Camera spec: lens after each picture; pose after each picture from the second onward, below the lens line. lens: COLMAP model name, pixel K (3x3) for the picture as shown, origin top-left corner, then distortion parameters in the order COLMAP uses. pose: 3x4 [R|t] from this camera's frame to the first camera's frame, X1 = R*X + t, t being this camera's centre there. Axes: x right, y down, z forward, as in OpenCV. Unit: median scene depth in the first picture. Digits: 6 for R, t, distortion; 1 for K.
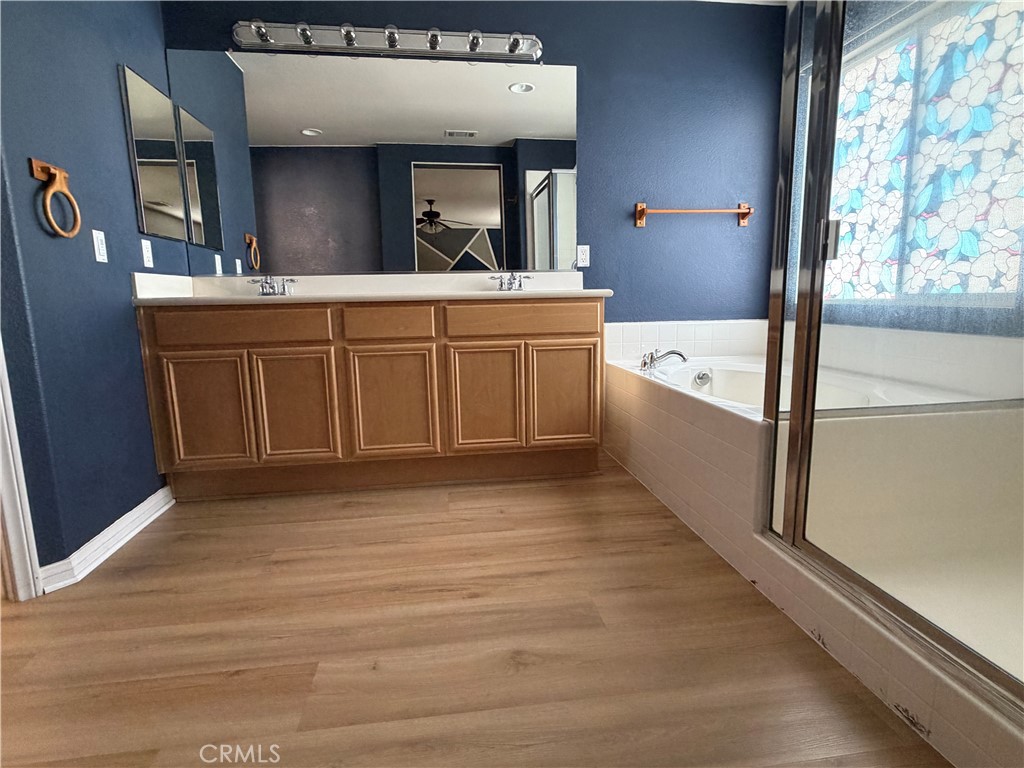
lens RADIAL K [[547.1, 0, 512.0], [0, 547.1, 384.0], [0, 0, 1]] dist [0.000395, -0.001797]
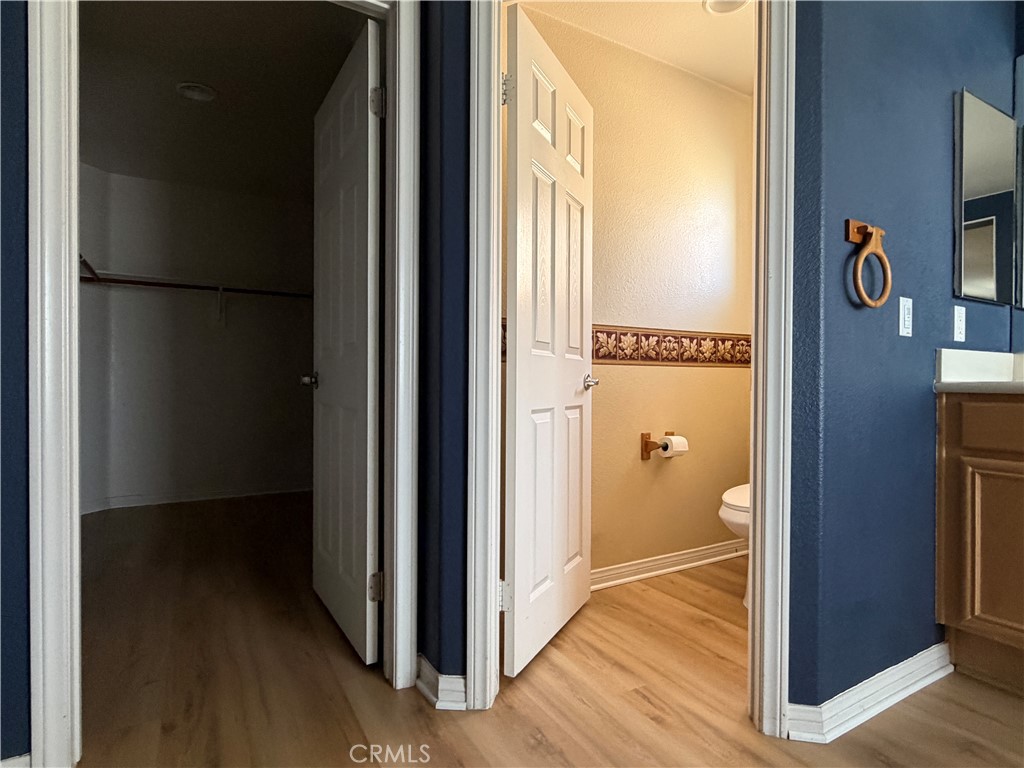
lens RADIAL K [[547.1, 0, 512.0], [0, 547.1, 384.0], [0, 0, 1]] dist [0.000395, -0.001797]
pose [[0.371569, 0.025845, -0.928046, -0.213848], [-0.162479, 0.985996, -0.037594, -0.031197], [0.914077, 0.164757, 0.370564, 0.188492]]
